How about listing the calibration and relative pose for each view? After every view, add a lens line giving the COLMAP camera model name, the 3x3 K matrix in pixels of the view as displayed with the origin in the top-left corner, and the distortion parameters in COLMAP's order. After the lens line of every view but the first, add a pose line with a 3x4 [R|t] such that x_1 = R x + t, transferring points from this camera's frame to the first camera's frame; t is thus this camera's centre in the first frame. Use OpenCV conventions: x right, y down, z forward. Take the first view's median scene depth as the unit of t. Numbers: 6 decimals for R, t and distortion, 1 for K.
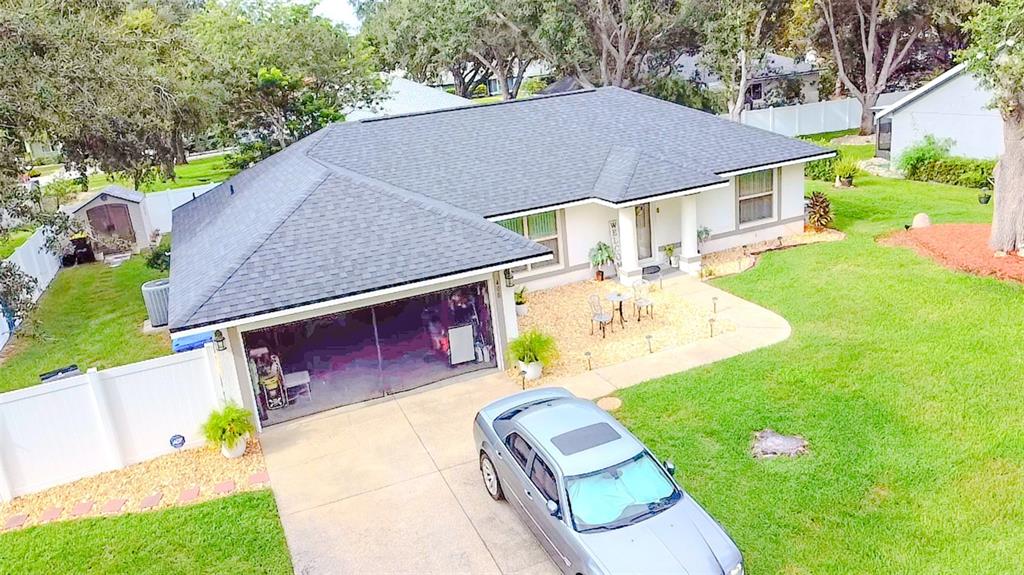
lens RADIAL K [[783.5, 0, 512.0], [0, 783.5, 287.5], [0, 0, 1]] dist [-0.004367, -0.001413]
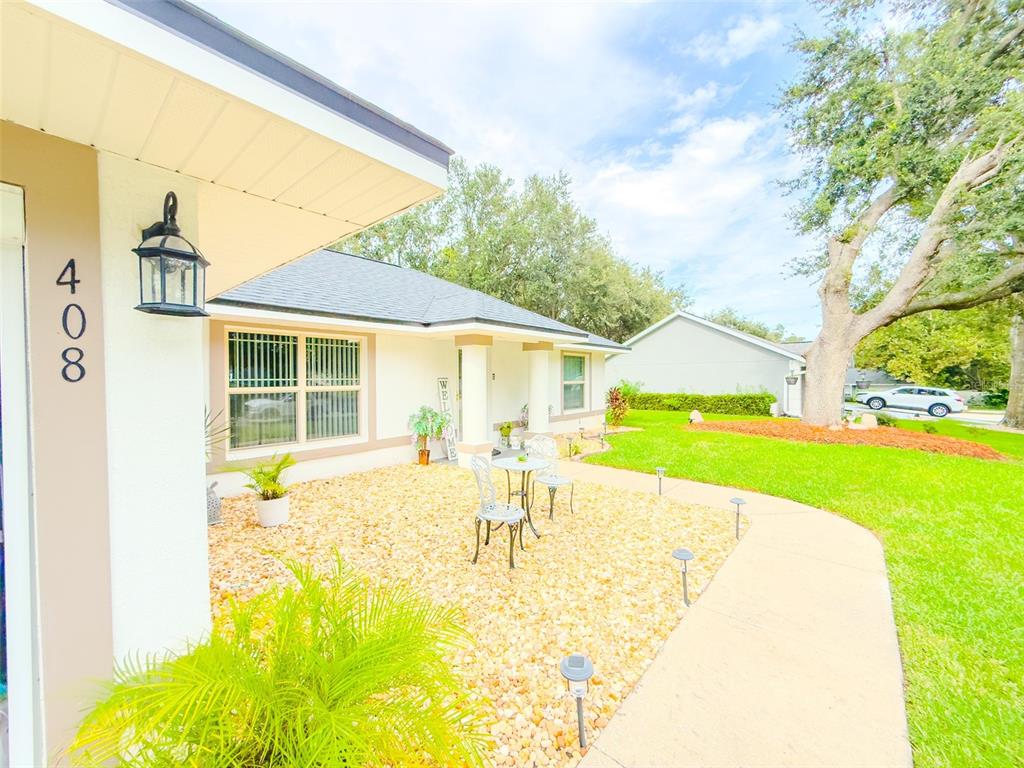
lens RADIAL K [[406.8, 0, 513.5], [0, 406.8, 384.0], [0, 0, 1]] dist [0.001068, 0.000206]
pose [[0.880789, 0.092308, 0.464424, 0.016153], [0.060916, 0.950575, -0.304462, 0.033879], [-0.469574, 0.296458, 0.831633, 0.670180]]
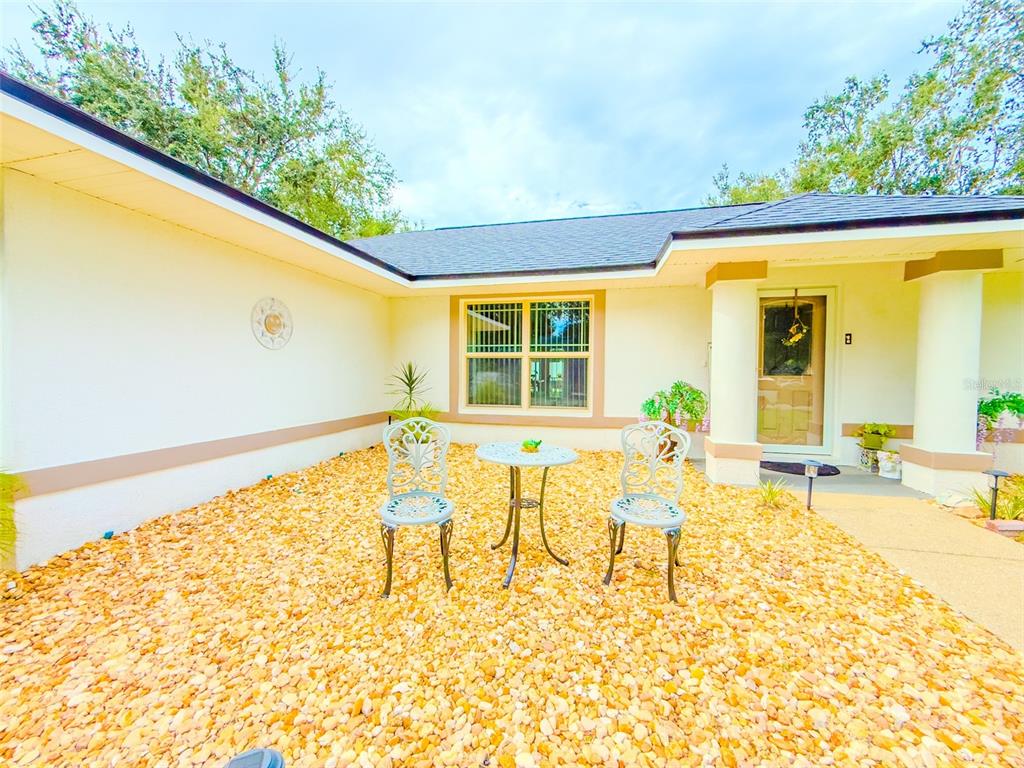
lens RADIAL K [[411.5, 0, 512.0], [0, 411.5, 384.0], [0, 0, 1]] dist [0.001316, 0.000121]
pose [[0.809085, 0.122860, -0.574705, 0.173346], [-0.264469, 0.949406, -0.169364, 0.013294], [0.524821, 0.289021, 0.800643, 0.744038]]
